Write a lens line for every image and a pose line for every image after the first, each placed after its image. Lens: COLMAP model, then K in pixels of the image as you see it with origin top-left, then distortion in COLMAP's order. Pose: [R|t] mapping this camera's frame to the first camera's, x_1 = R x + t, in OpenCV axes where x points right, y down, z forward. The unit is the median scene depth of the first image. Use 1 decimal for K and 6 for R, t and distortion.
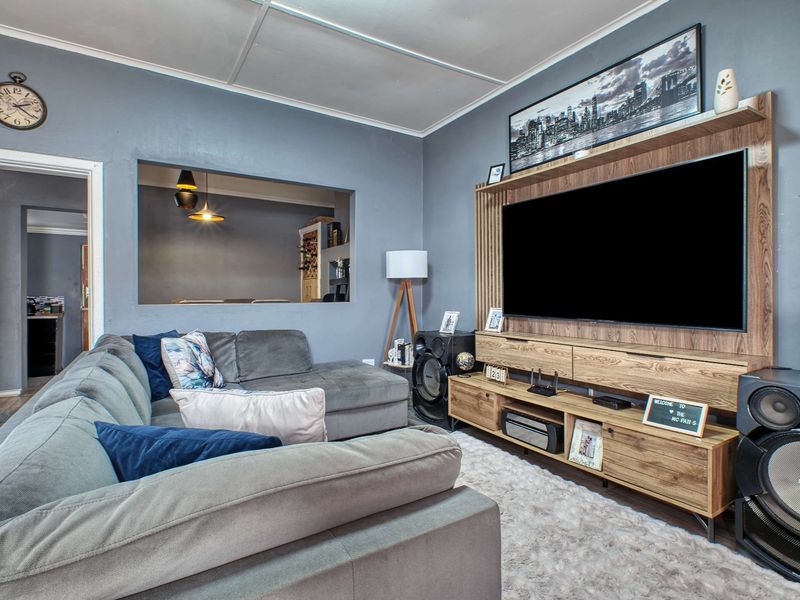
lens RADIAL K [[435.5, 0, 399.8], [0, 435.5, 293.2], [0, 0, 1]] dist [-0.002824, -0.000849]
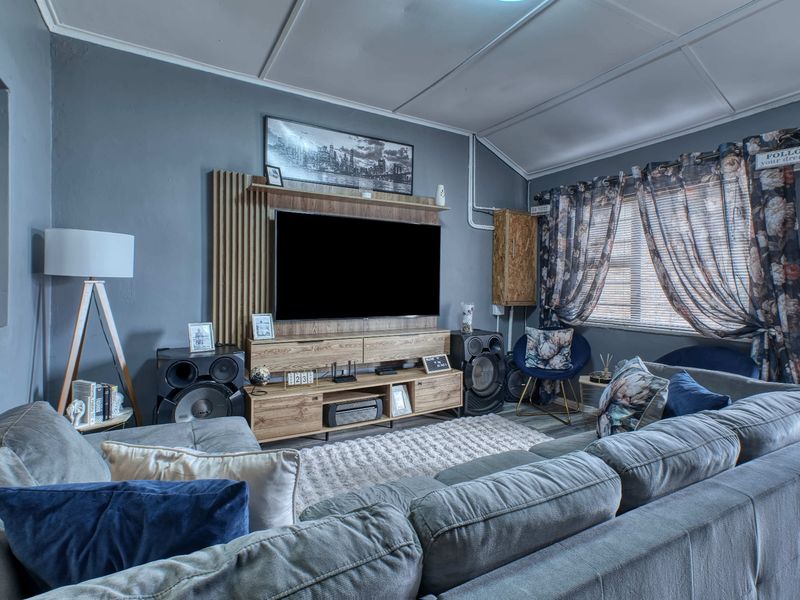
lens RADIAL K [[404.9, 0, 398.4], [0, 404.9, 289.3], [0, 0, 1]] dist [0.003508, 0.000455]
pose [[0.010043, -0.009445, 0.999905, -0.763285], [-0.005076, 0.999942, 0.009497, -0.035062], [-0.999937, -0.005171, 0.009995, 0.808510]]
